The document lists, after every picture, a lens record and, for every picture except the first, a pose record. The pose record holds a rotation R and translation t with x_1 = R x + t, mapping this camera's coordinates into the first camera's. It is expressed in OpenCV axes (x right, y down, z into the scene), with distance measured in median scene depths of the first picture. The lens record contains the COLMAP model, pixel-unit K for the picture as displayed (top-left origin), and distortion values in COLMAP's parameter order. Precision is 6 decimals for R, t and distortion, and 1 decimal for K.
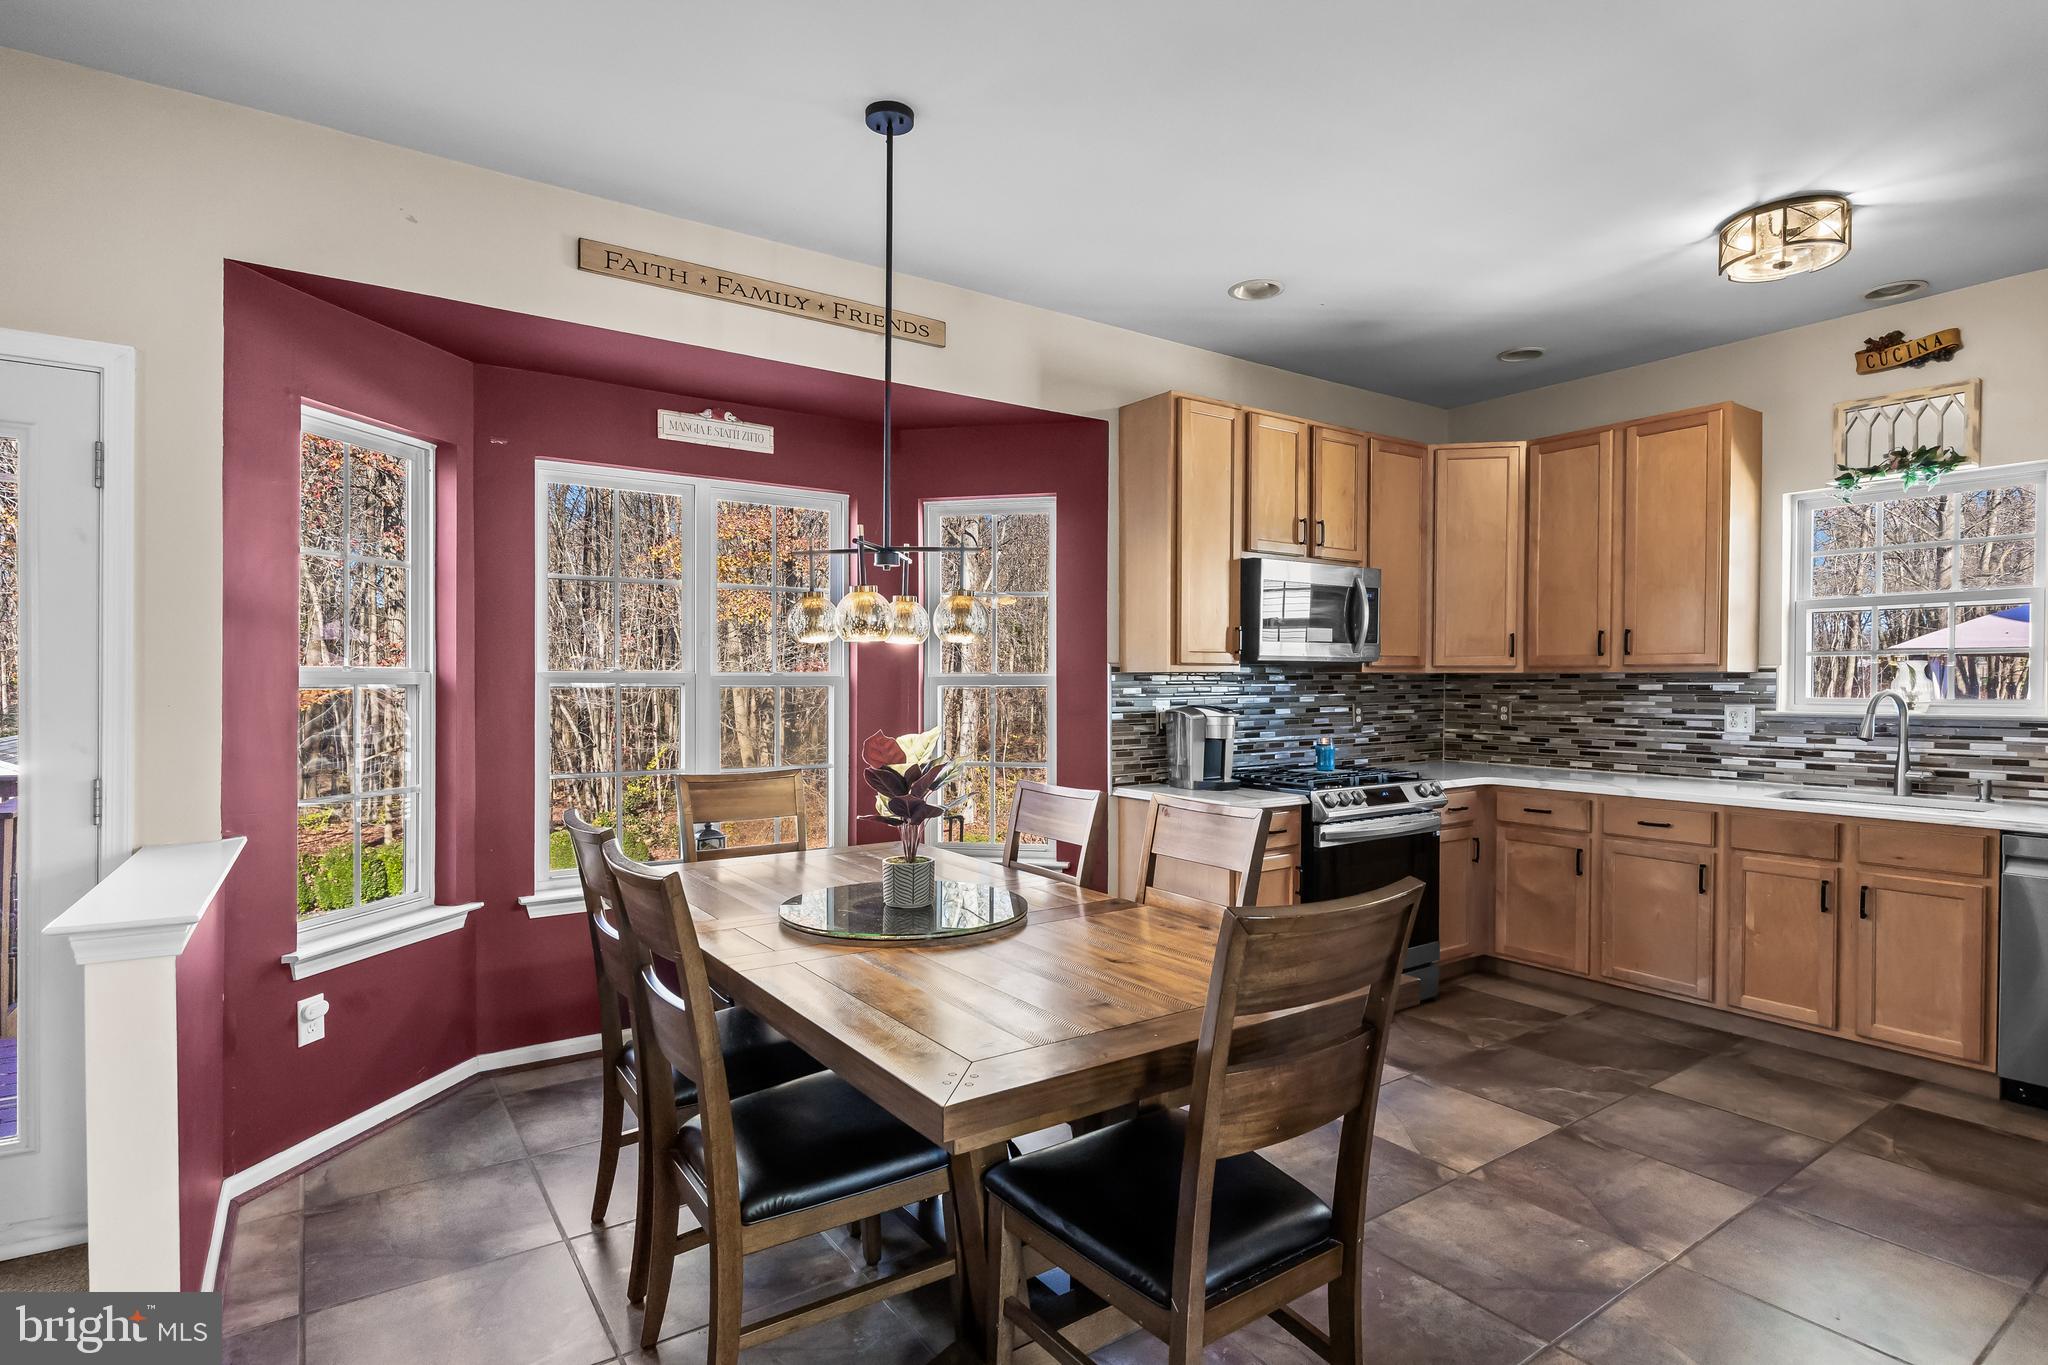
lens RADIAL K [[1035.5, 0, 1030.2], [0, 1035.5, 702.3], [0, 0, 1]] dist [-0.003869, -0.001281]
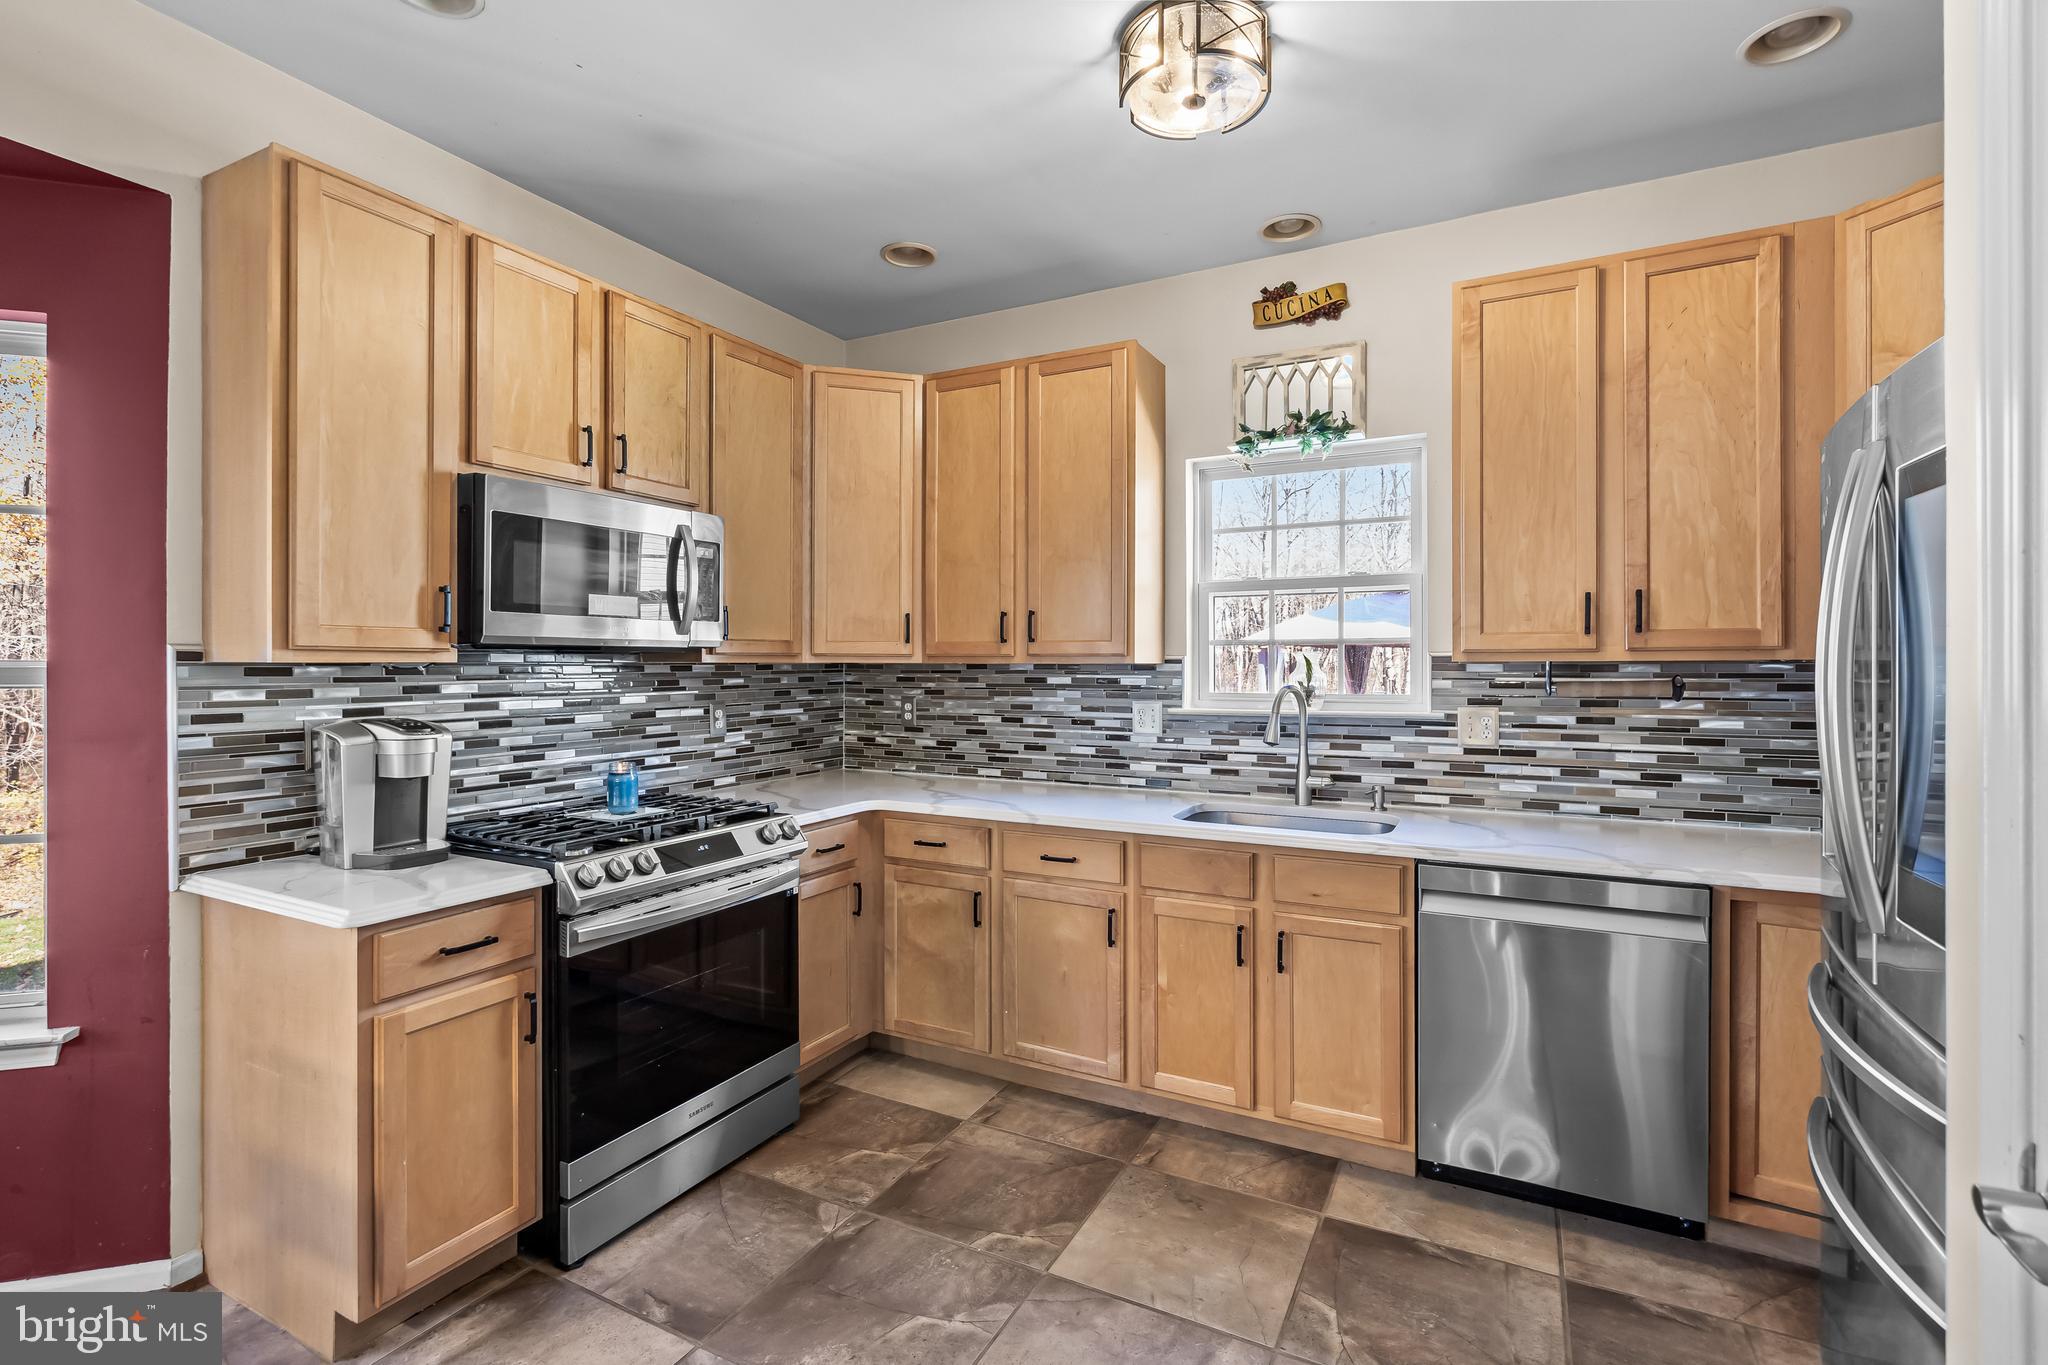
lens RADIAL K [[930.4, 0, 1030.8], [0, 930.4, 663.2], [0, 0, 1]] dist [-0.006705, 0.000659]
pose [[0.885346, 0.001516, 0.464930, 0.248156], [0.009338, 0.999735, -0.021042, -0.014188], [-0.464839, 0.022971, 0.885097, 0.369832]]
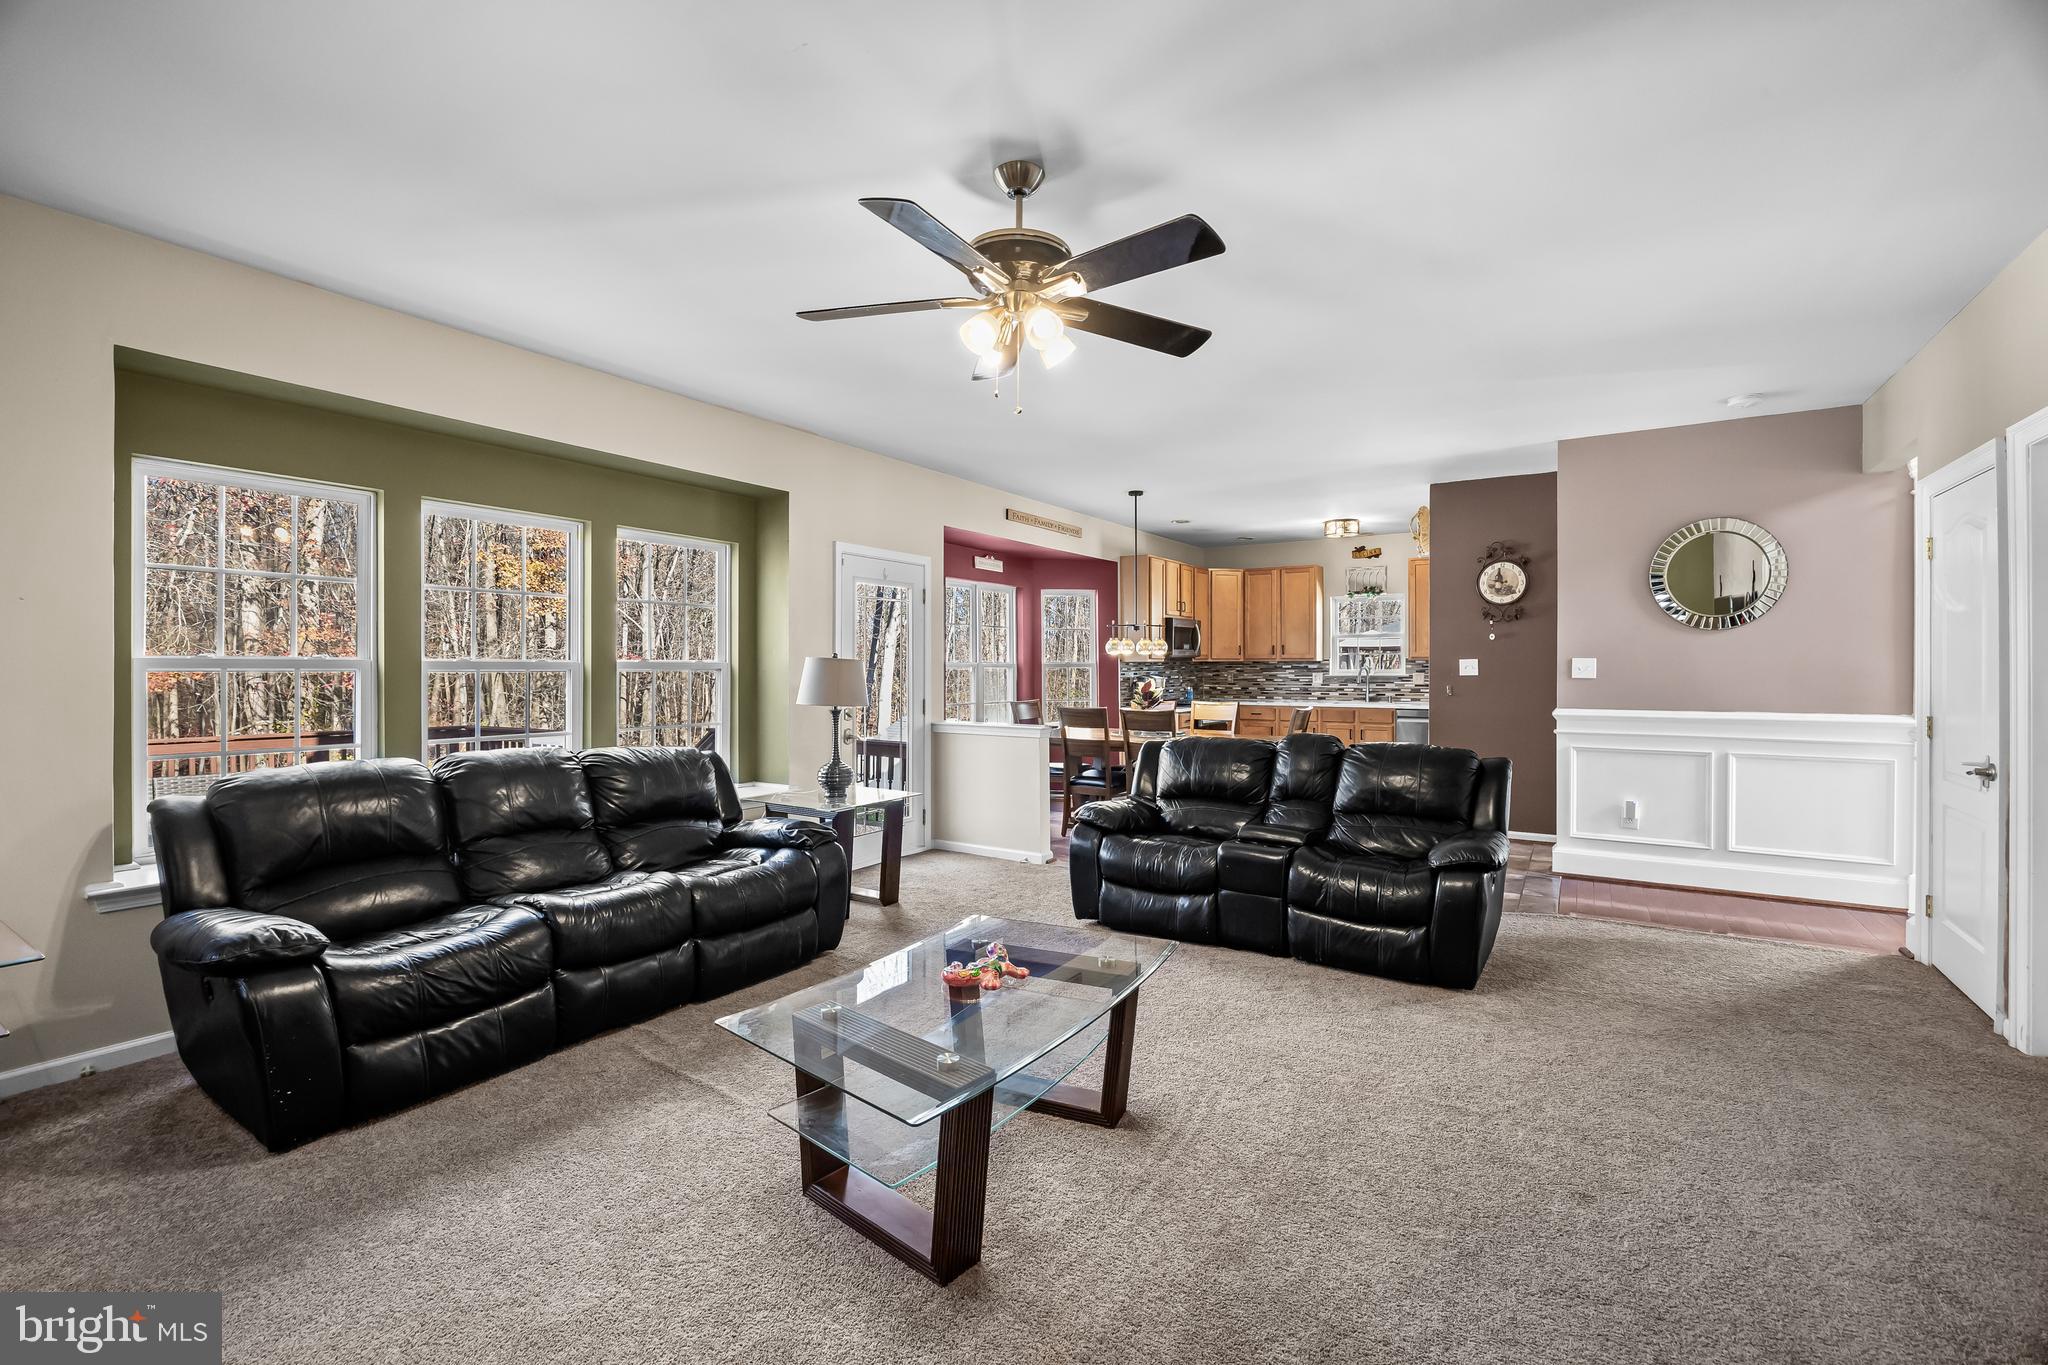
lens RADIAL K [[881.5, 0, 1035.1], [0, 881.5, 677.3], [0, 0, 1]] dist [-0.009987, 0.001104]
pose [[0.921674, -0.011211, 0.387804, -0.940945], [0.014041, 0.999891, -0.004465, 0.015106], [-0.387712, 0.009561, 0.921731, -0.891580]]
